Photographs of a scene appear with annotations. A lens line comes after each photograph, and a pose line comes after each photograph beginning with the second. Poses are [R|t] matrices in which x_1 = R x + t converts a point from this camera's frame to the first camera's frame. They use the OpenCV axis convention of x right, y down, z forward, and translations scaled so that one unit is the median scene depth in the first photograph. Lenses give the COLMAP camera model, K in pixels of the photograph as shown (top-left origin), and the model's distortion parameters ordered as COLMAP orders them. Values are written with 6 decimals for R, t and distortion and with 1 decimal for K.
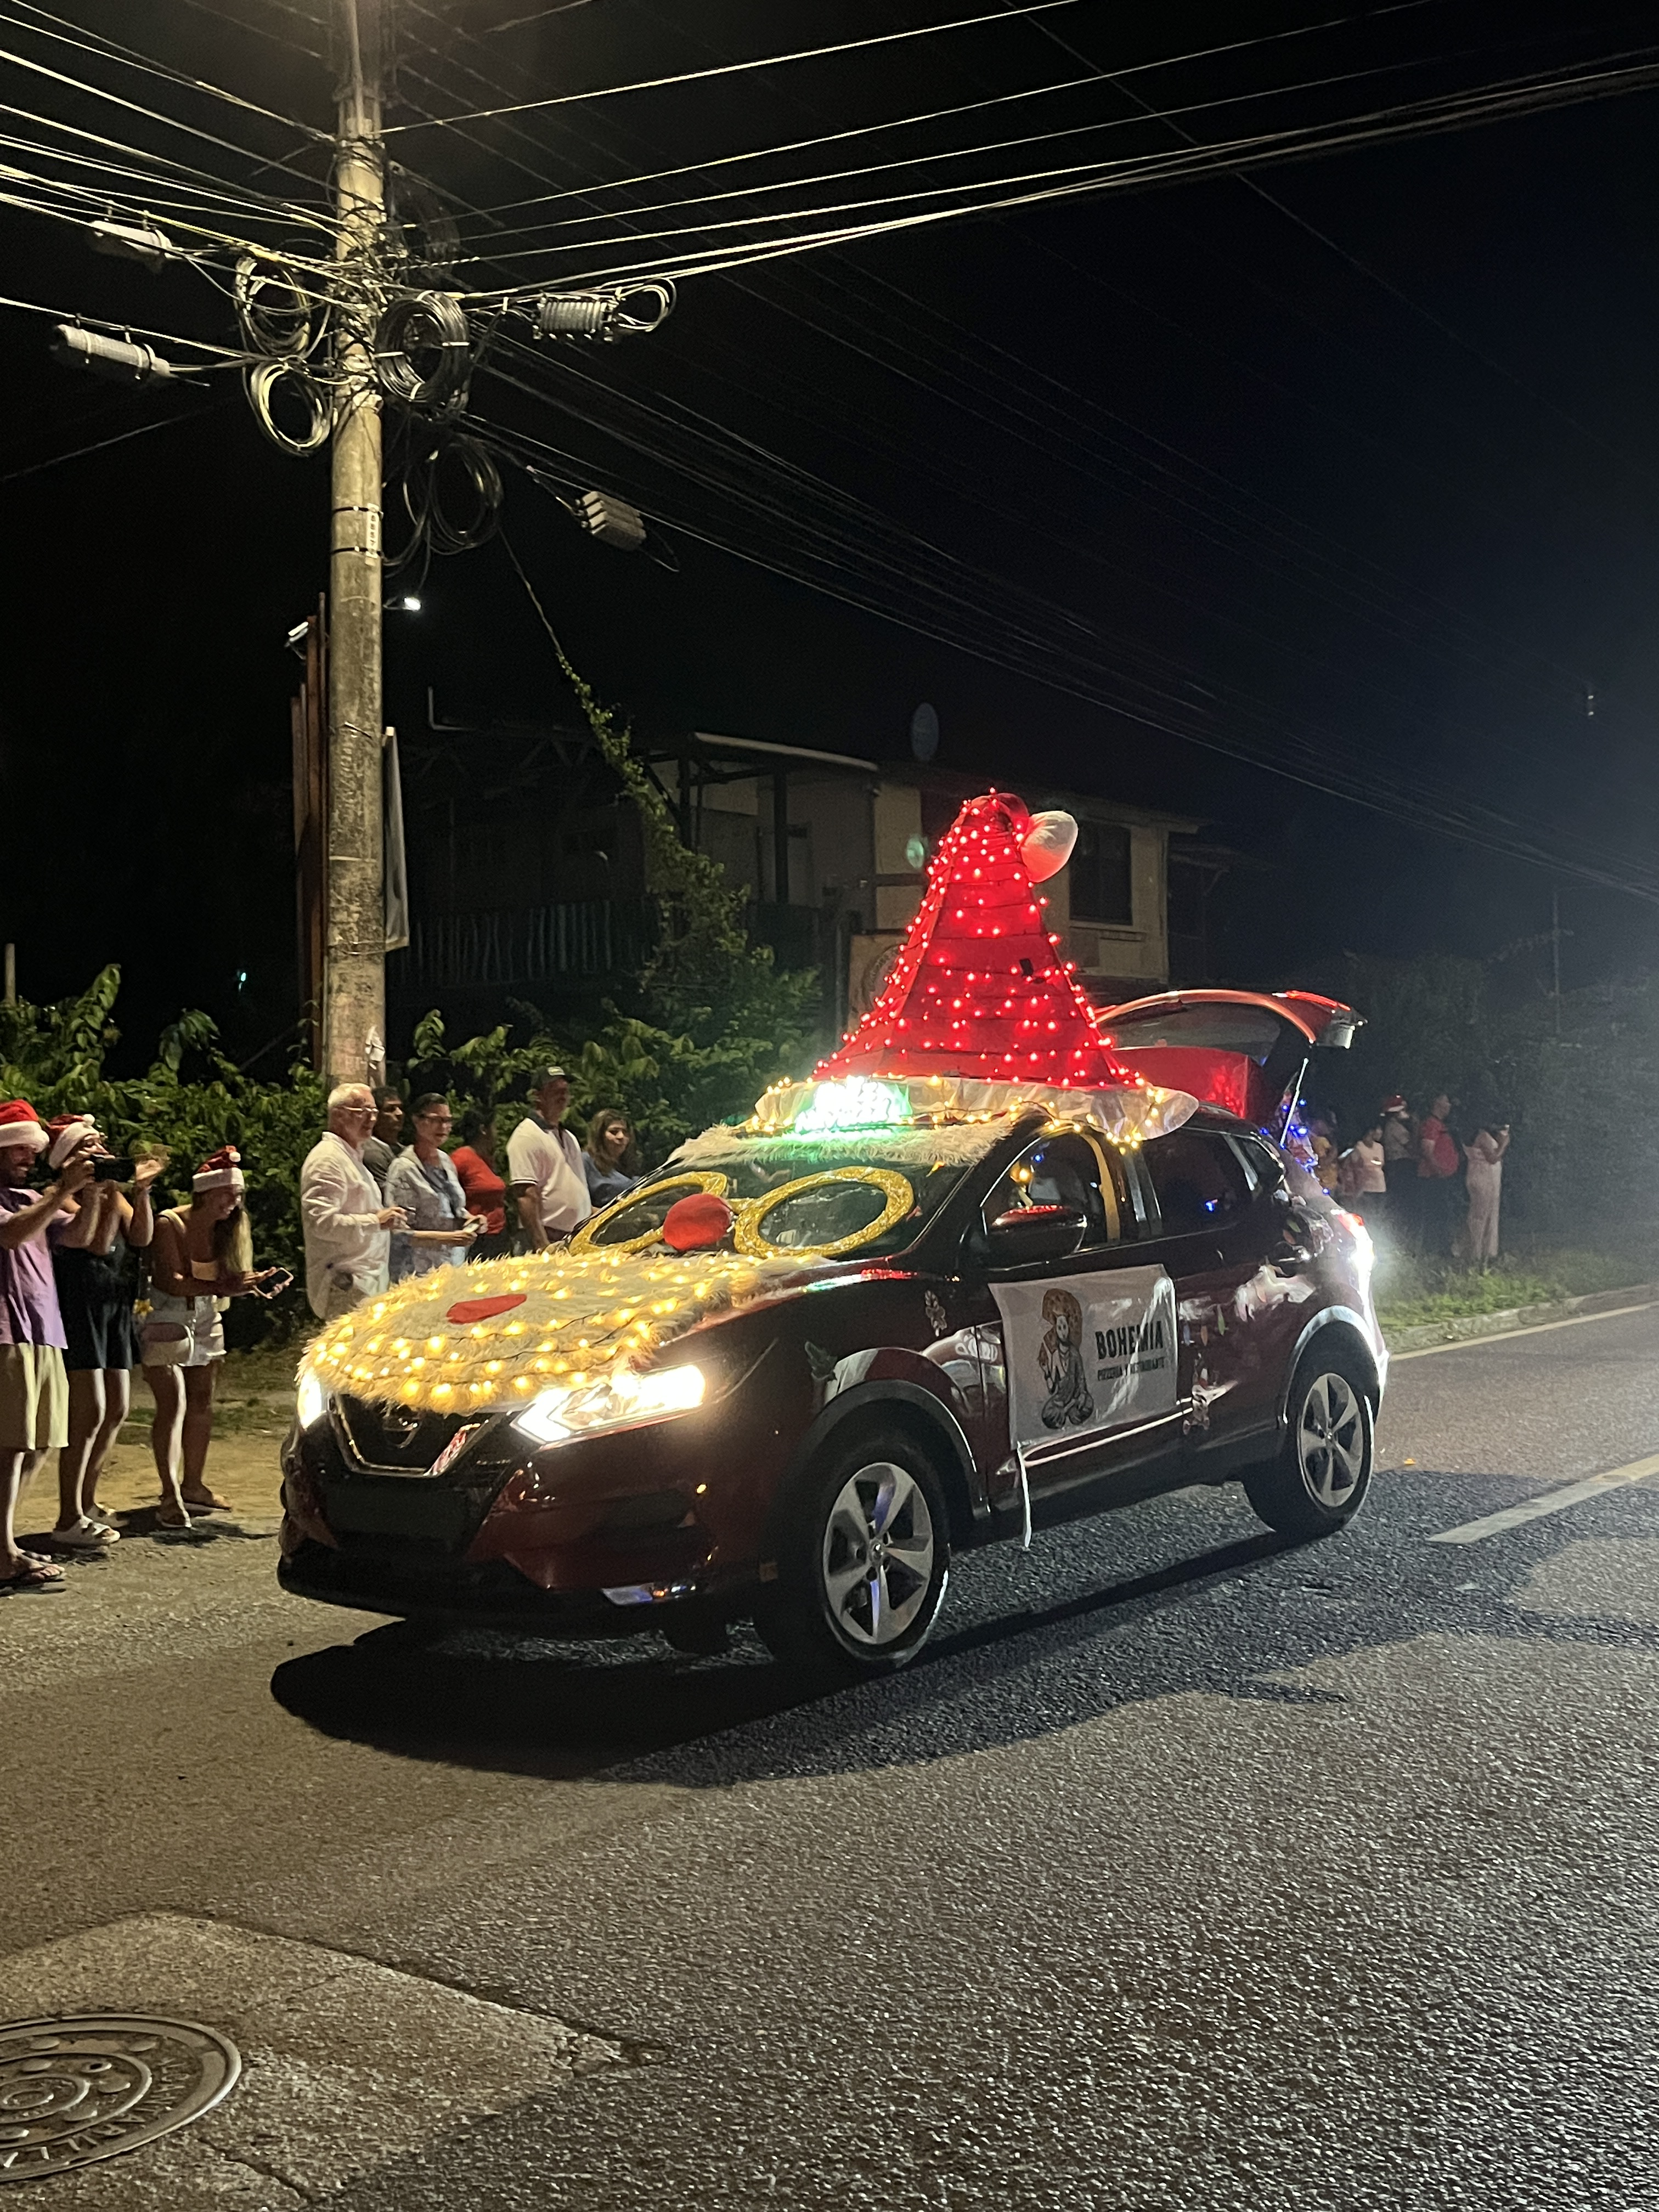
lens RADIAL K [[2212.7, 0, 811.1], [0, 2212.7, 1120.8], [0, 0, 1]] dist [0.019382, 0.012022]
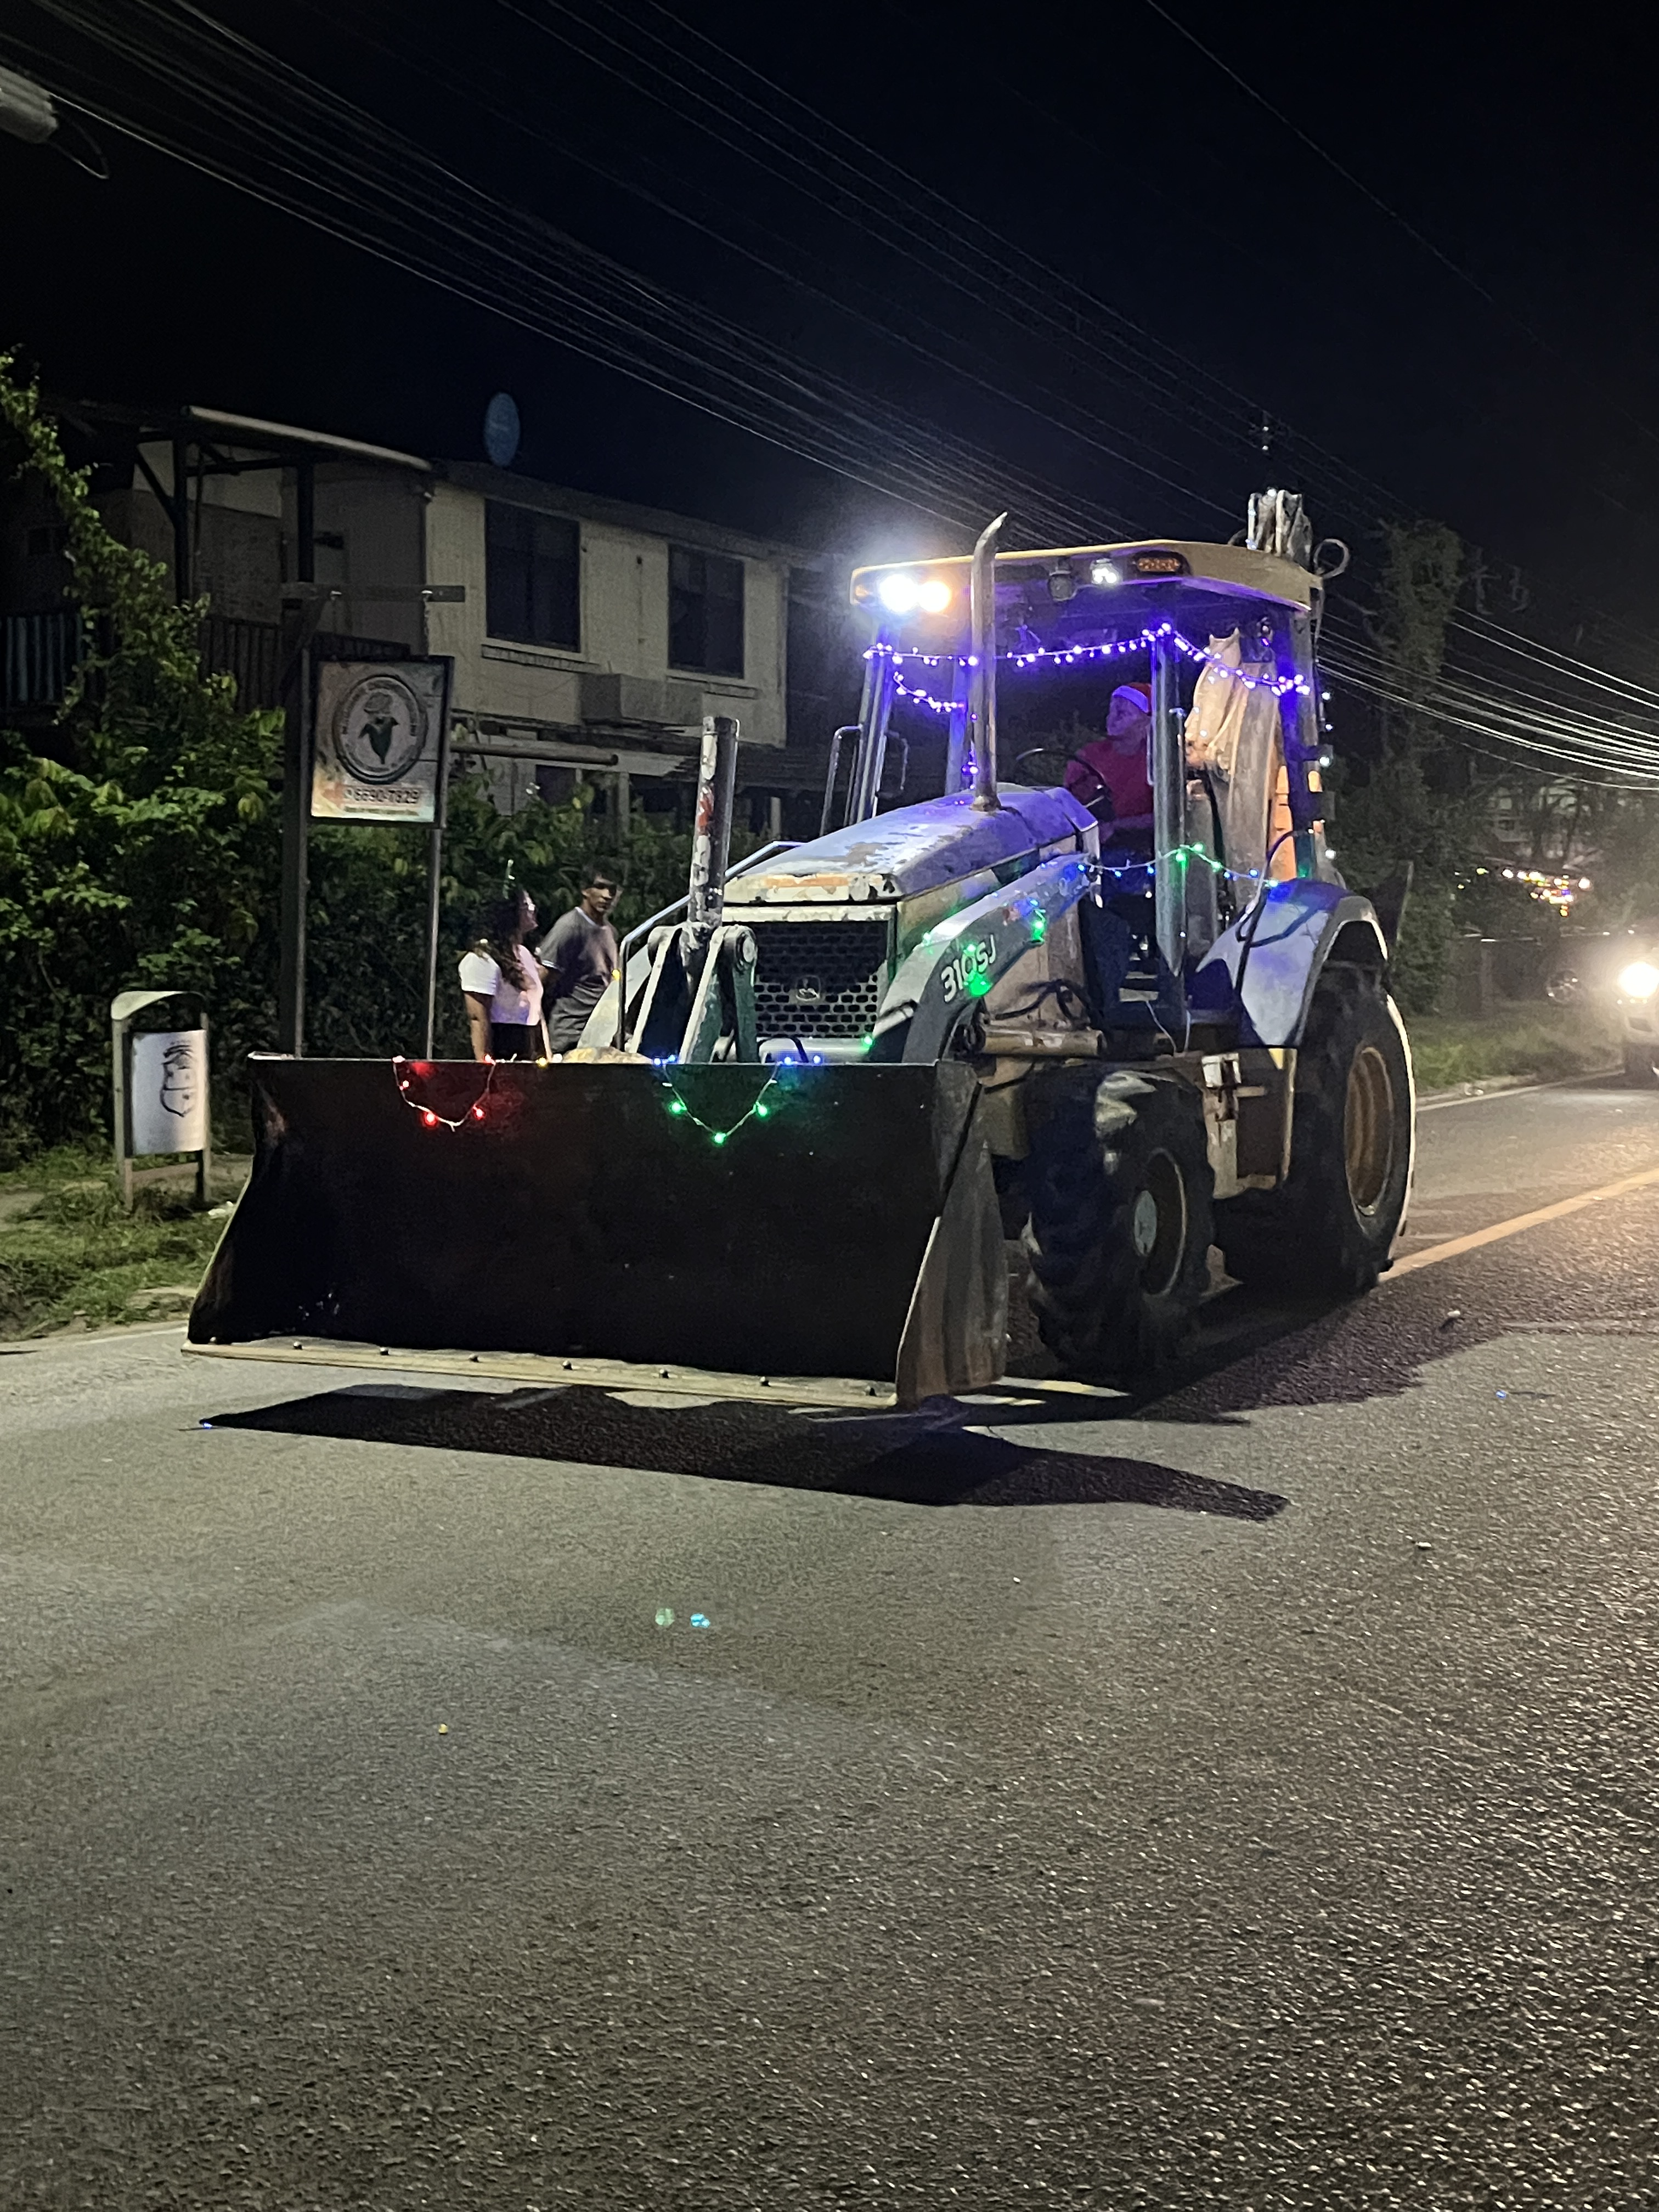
lens RADIAL K [[2537.9, 0, 829.5], [0, 2537.9, 1106.0], [0, 0, 1]] dist [0.107270, -0.252647]
pose [[0.987428, 0.015616, 0.157299, 0.061709], [-0.027711, 0.996799, 0.074996, 0.001258], [-0.155624, -0.078412, 0.984699, 0.061238]]
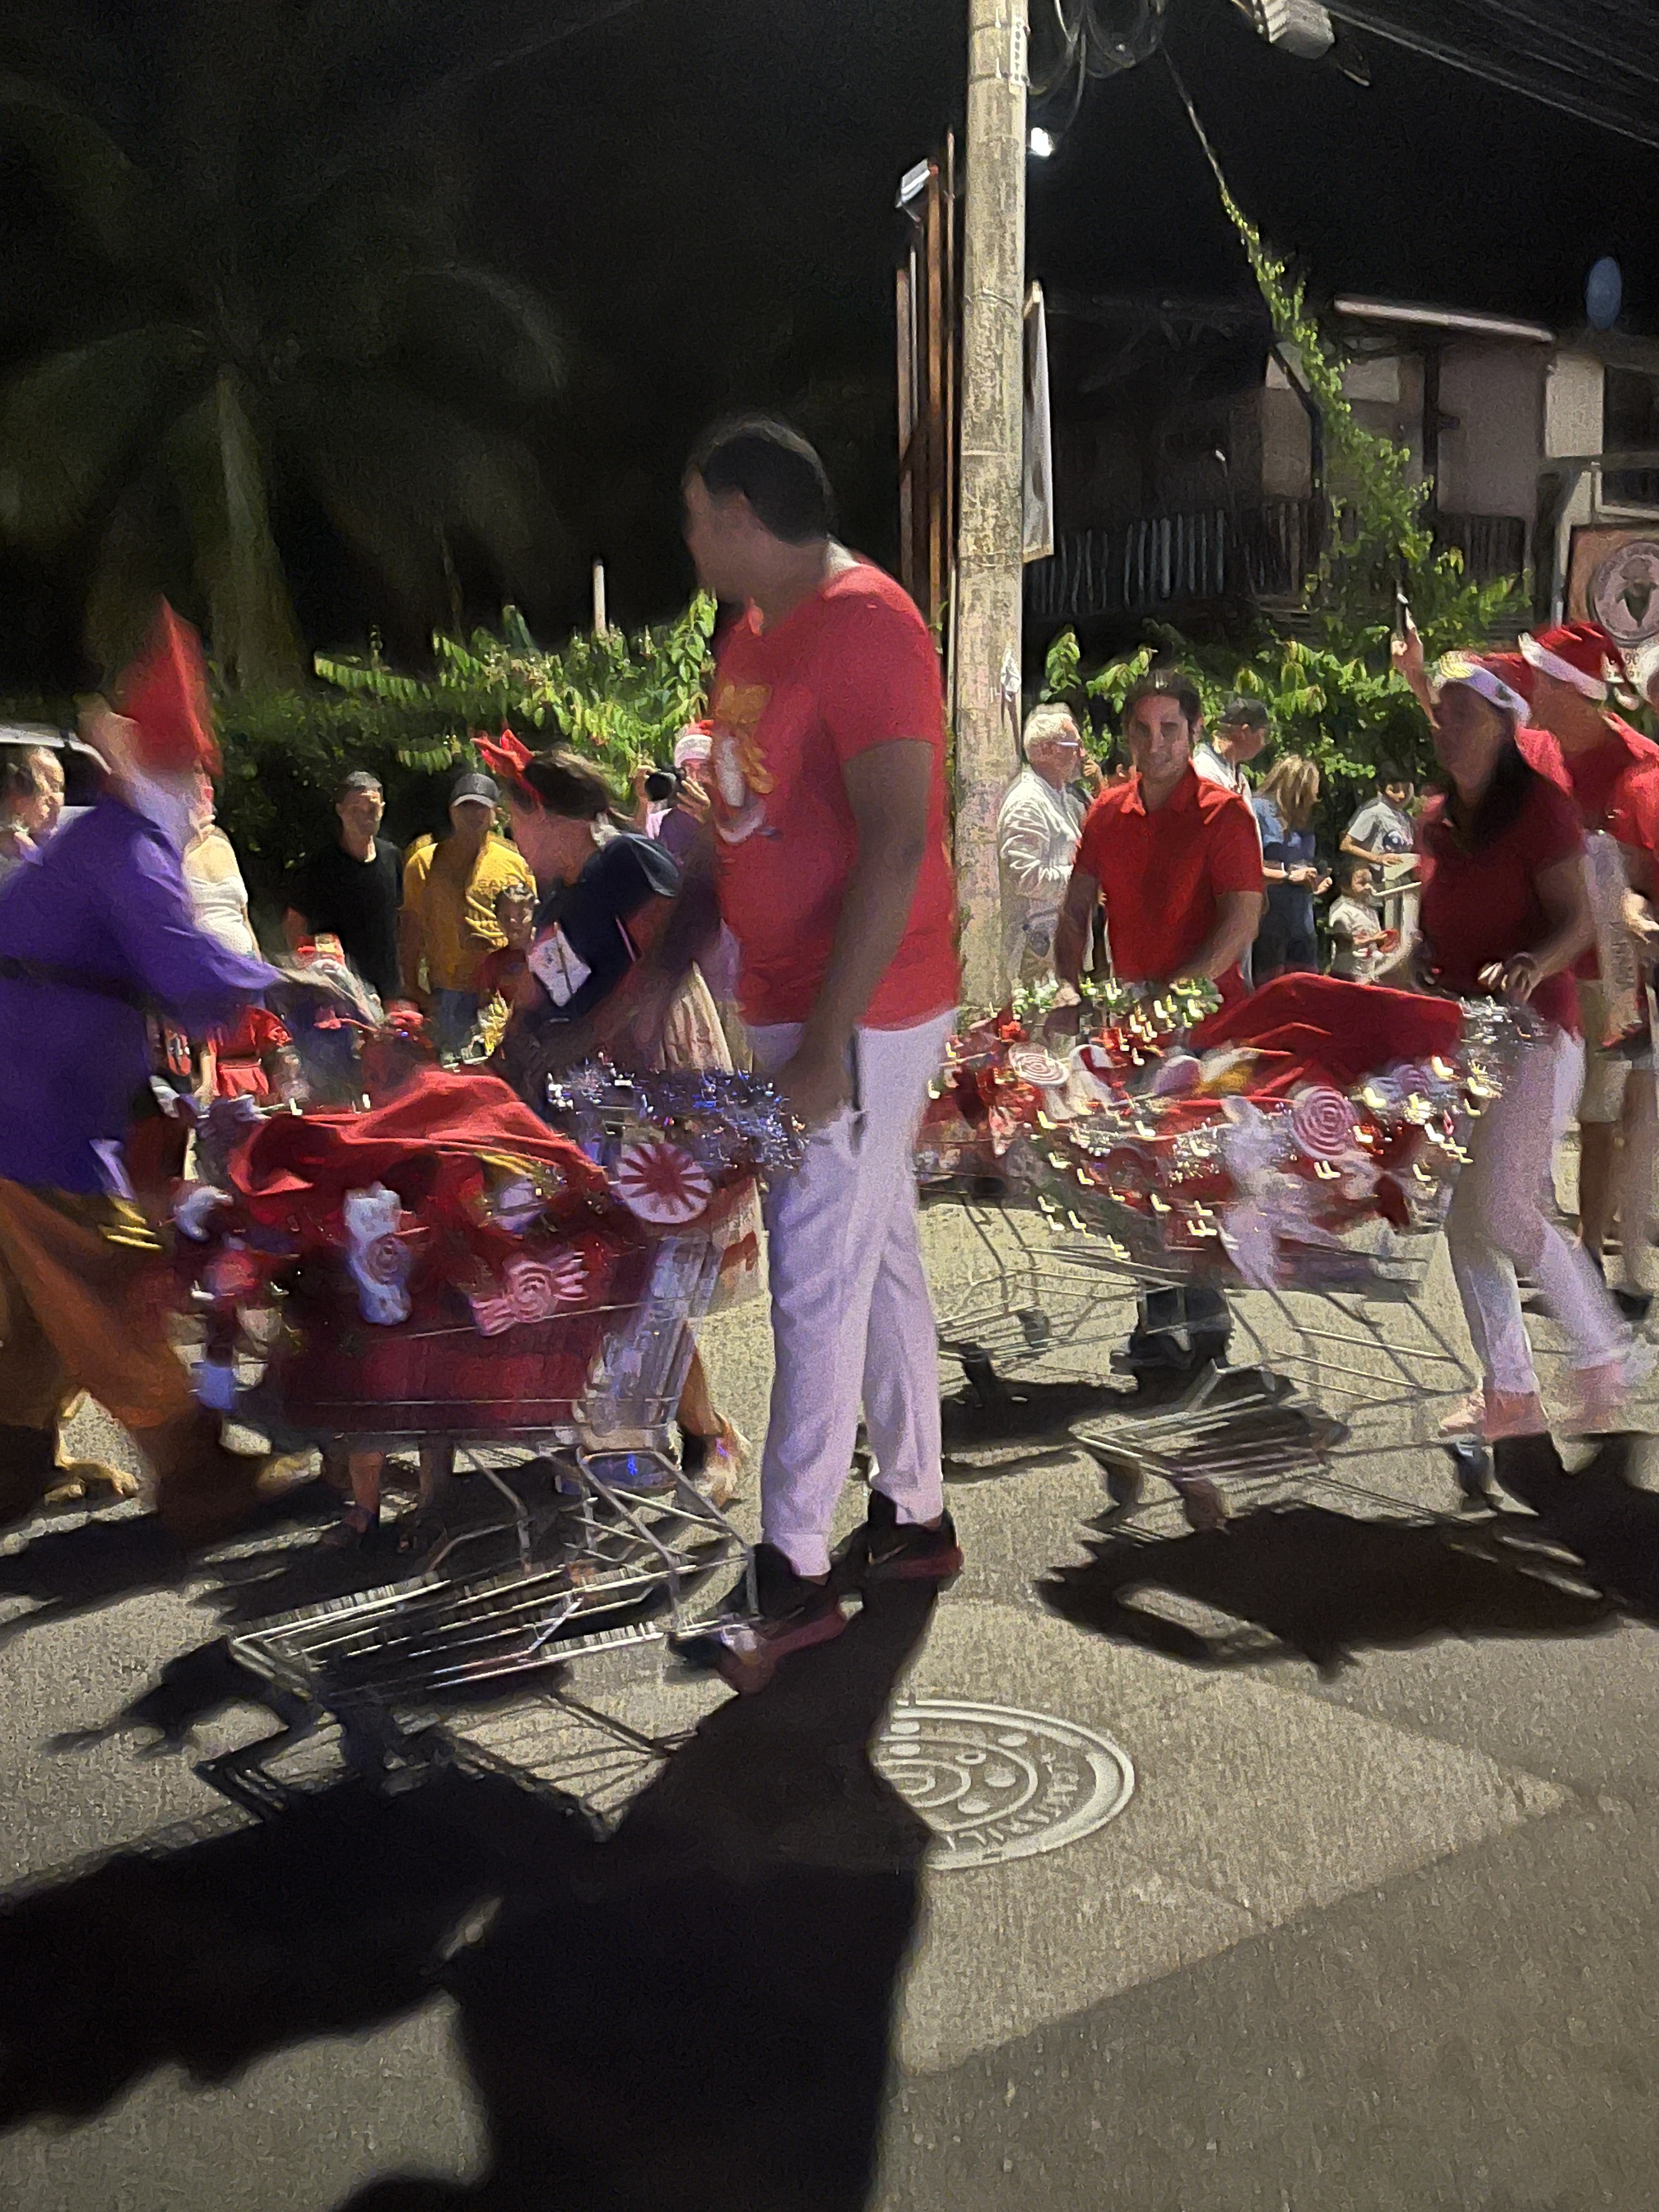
lens RADIAL K [[2444.7, 0, 823.8], [0, 2444.7, 1181.7], [0, 0, 1]] dist [0.064686, -0.181712]
pose [[0.976196, 0.033579, -0.214275, -0.054739], [0.001059, 0.987193, 0.159529, 0.009750], [0.216888, -0.155959, 0.963658, 0.017073]]
